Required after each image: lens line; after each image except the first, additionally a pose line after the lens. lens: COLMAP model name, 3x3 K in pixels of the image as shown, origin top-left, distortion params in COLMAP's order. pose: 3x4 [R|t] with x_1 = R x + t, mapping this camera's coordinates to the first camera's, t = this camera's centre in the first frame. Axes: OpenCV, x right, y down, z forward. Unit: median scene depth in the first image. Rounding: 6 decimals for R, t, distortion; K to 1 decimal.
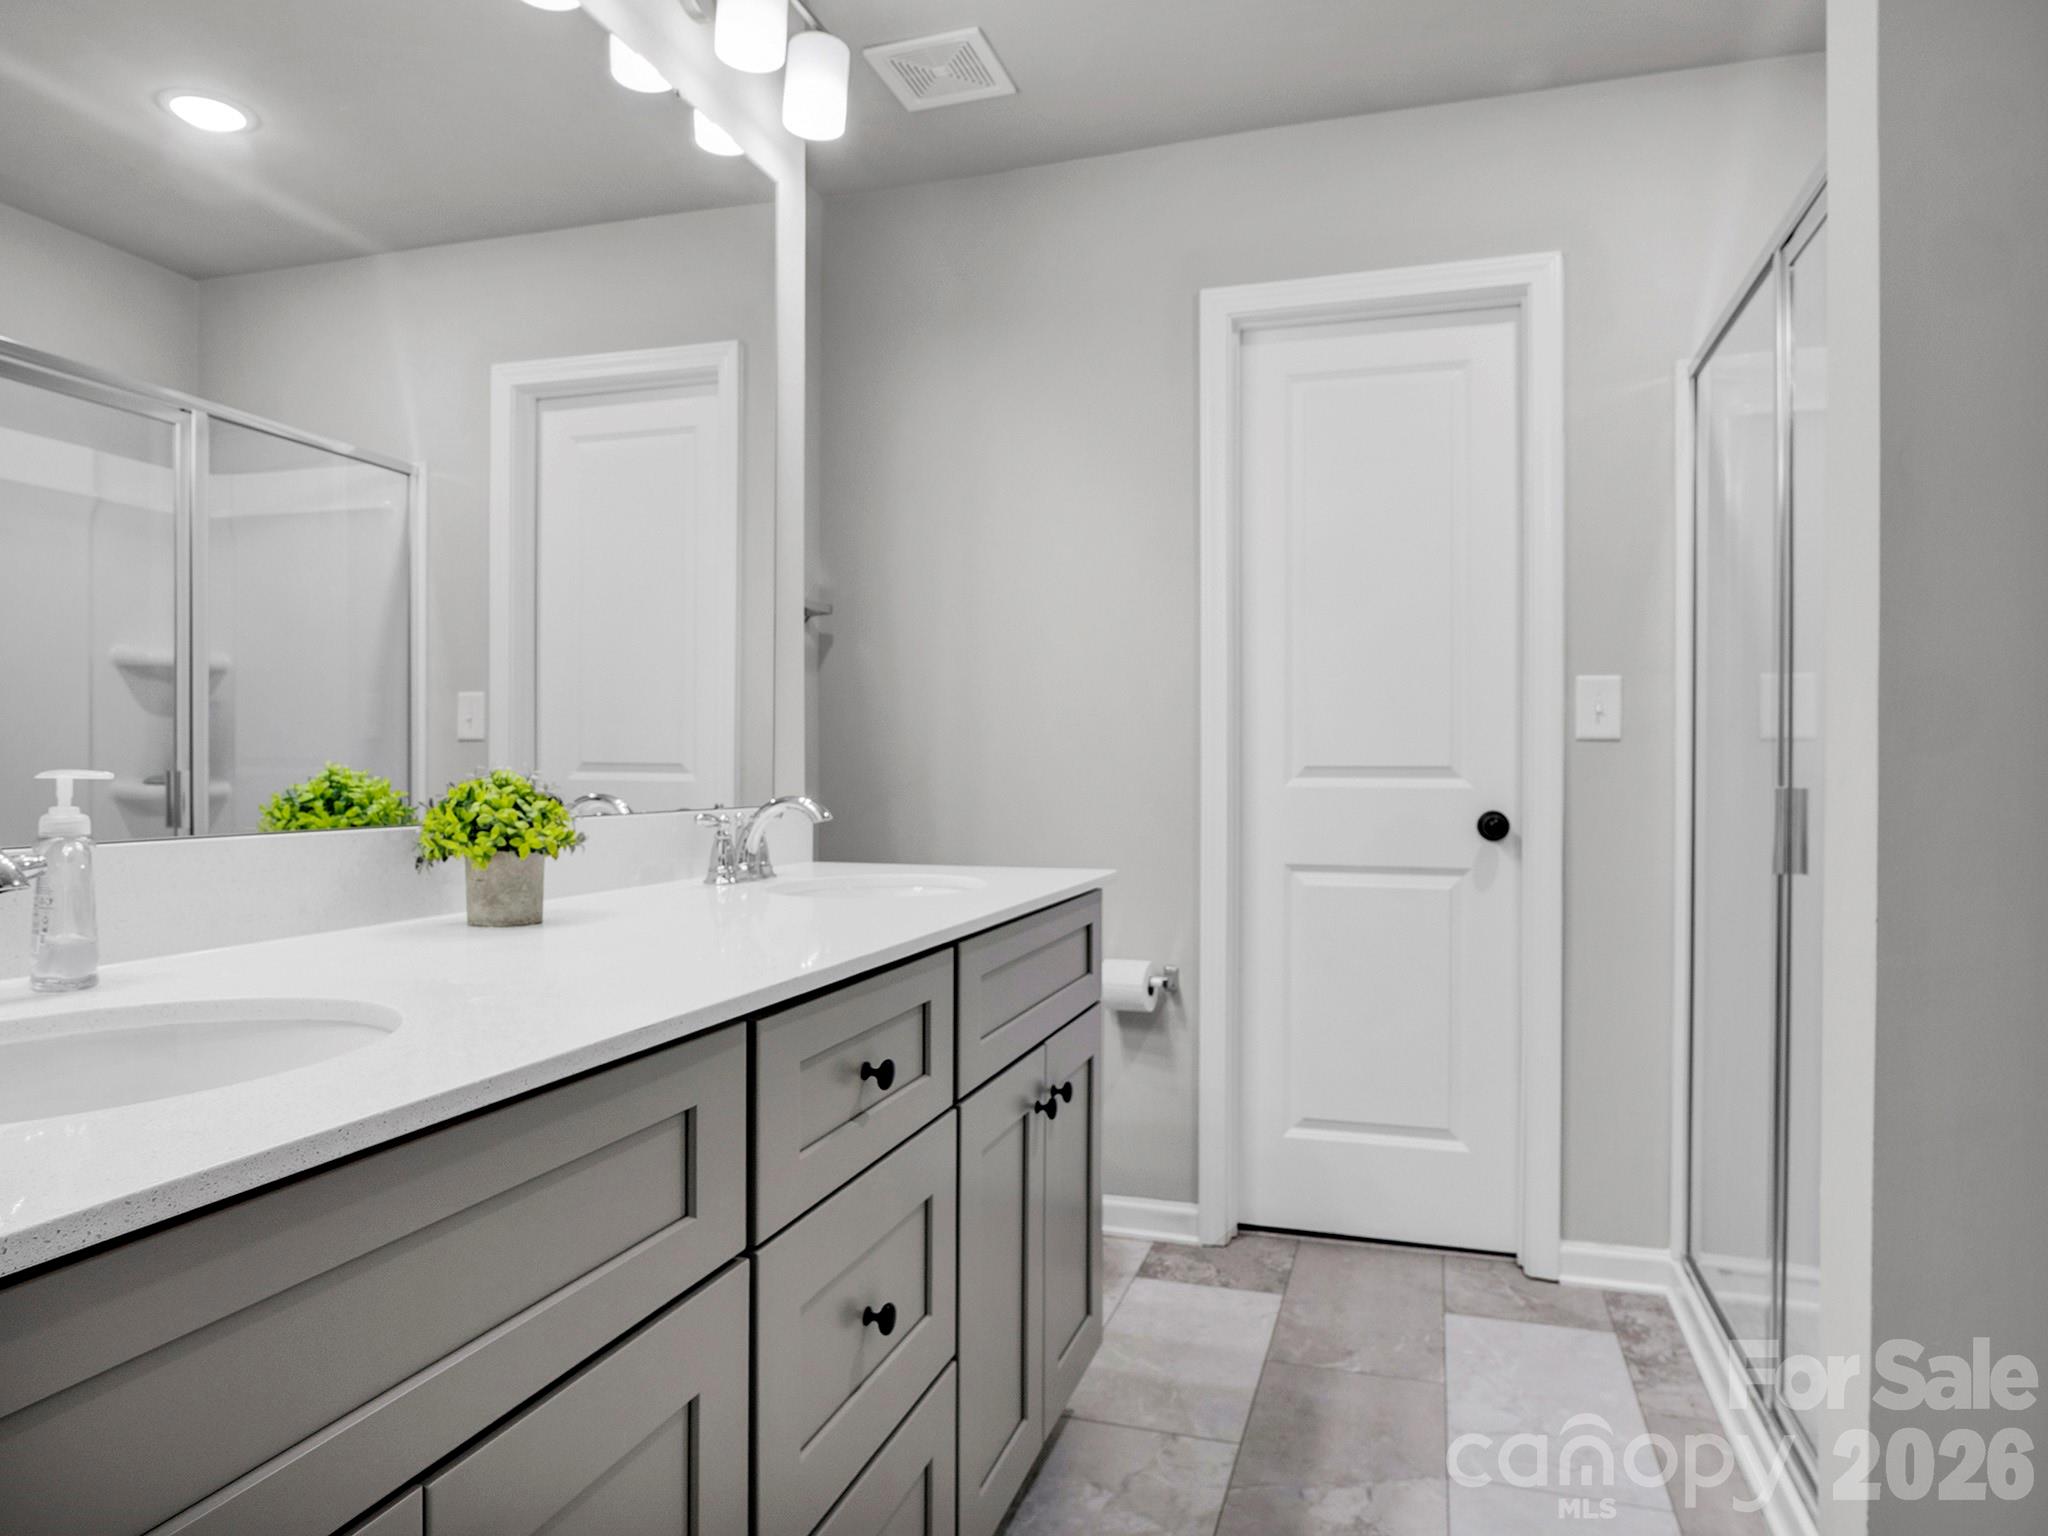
lens RADIAL K [[1308.0, 0, 1021.6], [0, 1308.0, 773.3], [0, 0, 1]] dist [-0.013078, 0.000000]
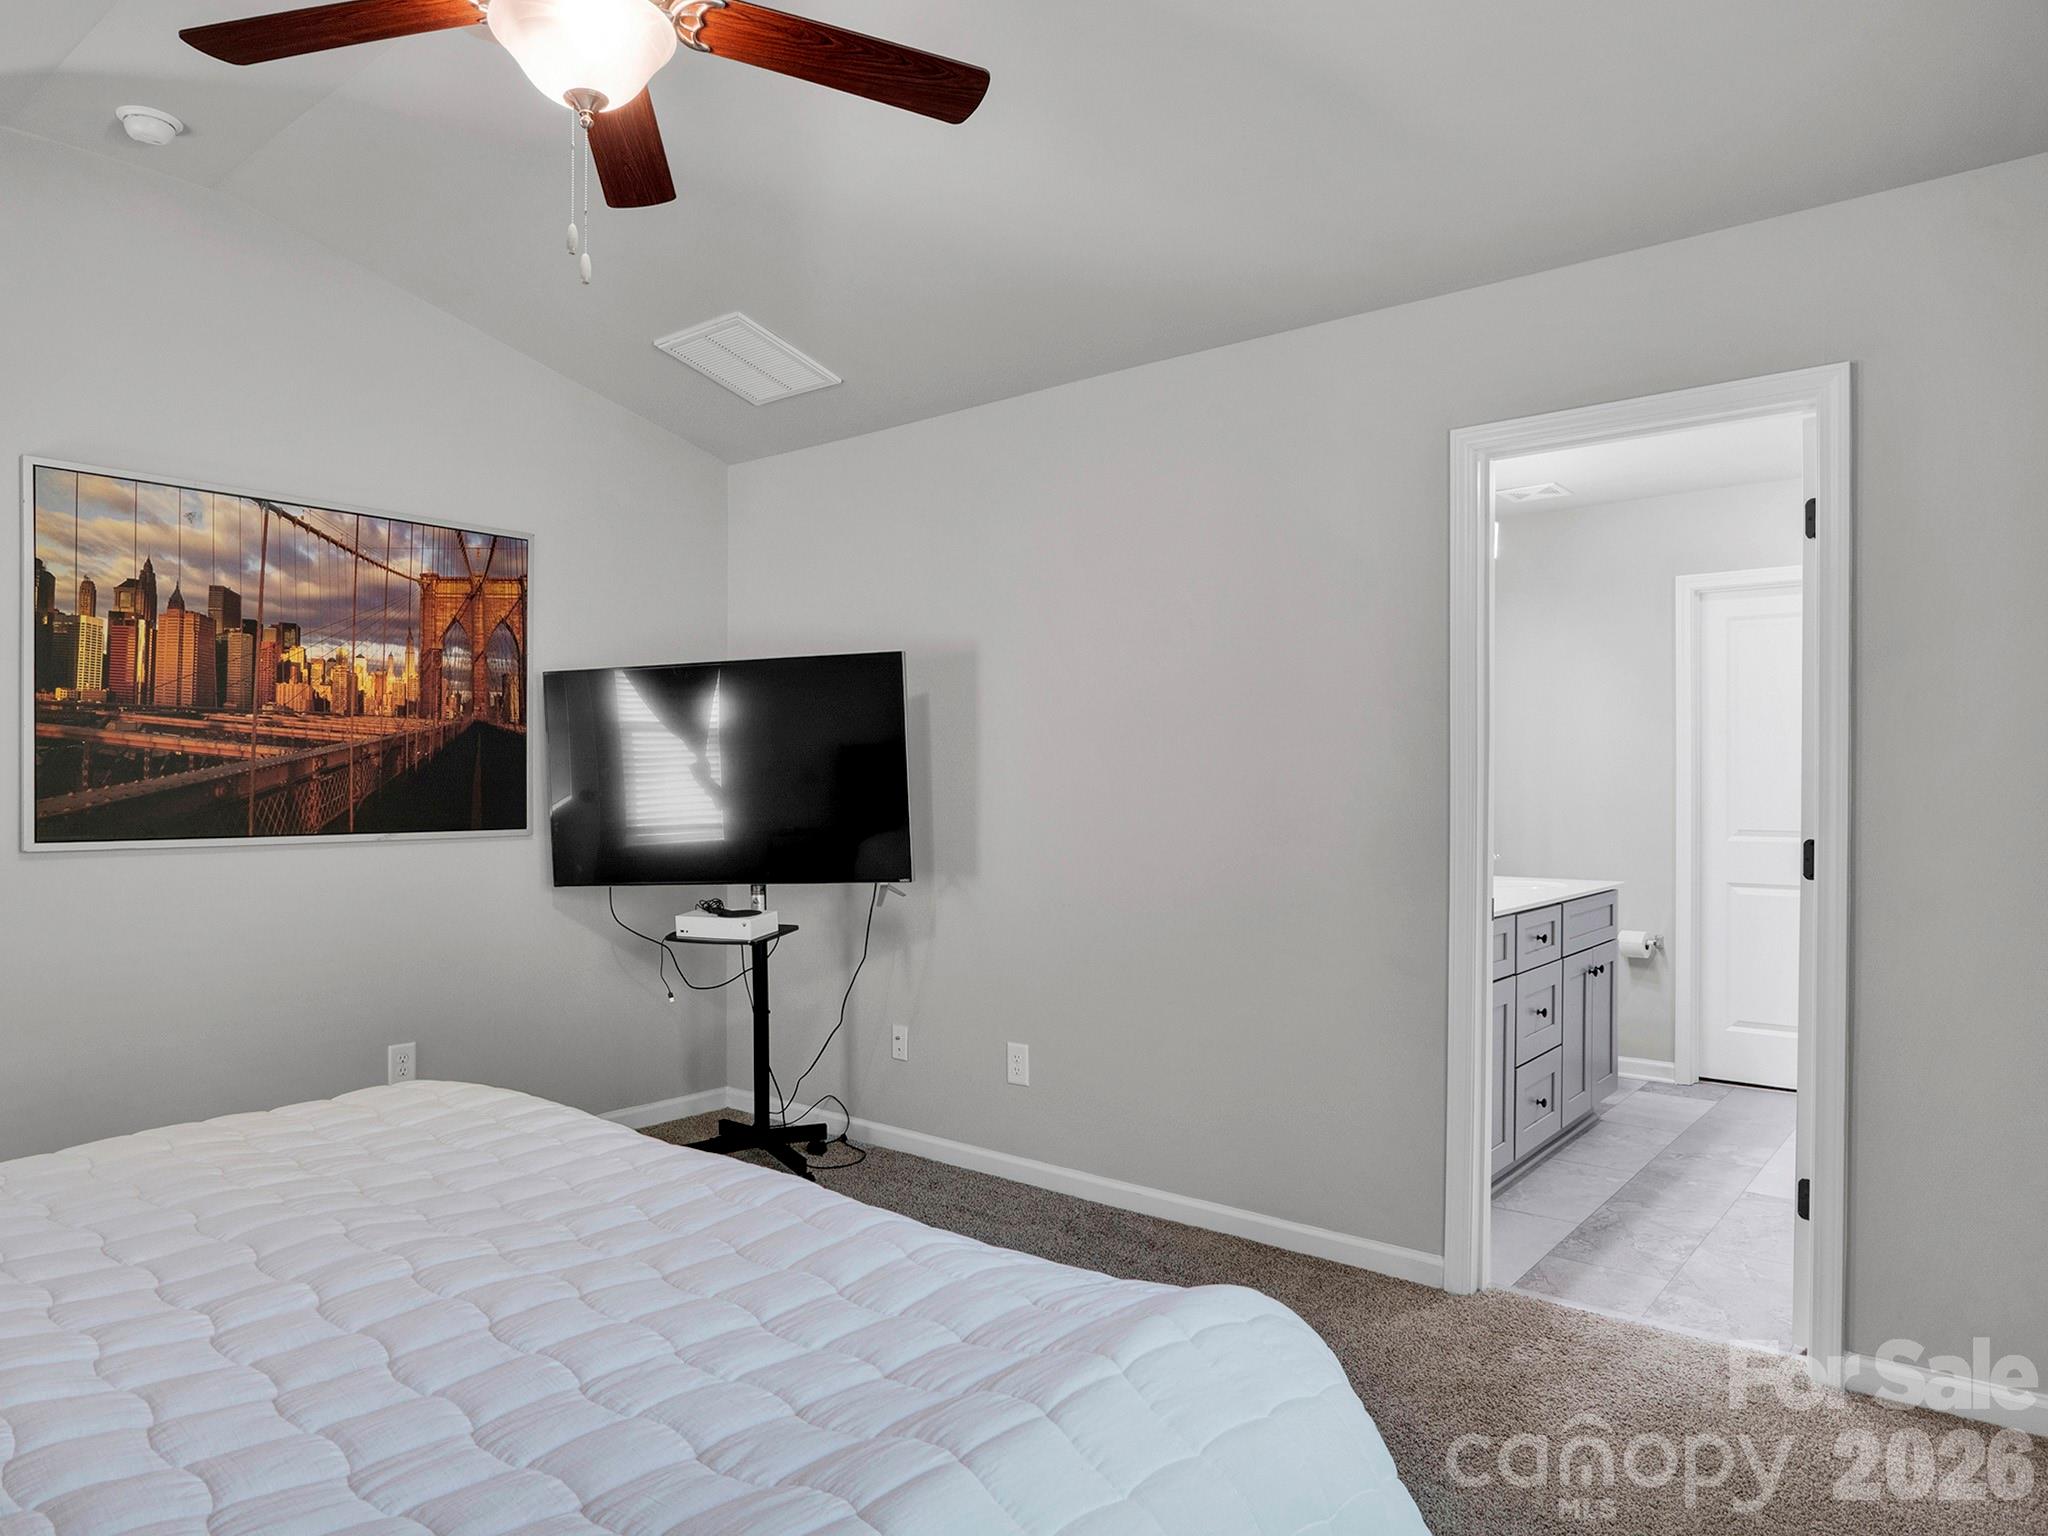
lens RADIAL K [[1308.0, 0, 1021.6], [0, 1308.0, 773.3], [0, 0, 1]] dist [-0.013078, 0.000000]
pose [[0.931187, -0.002331, -0.364535, -0.055772], [-0.001673, 0.999942, -0.010670, -0.064306], [0.364539, 0.010546, 0.931128, -1.094614]]
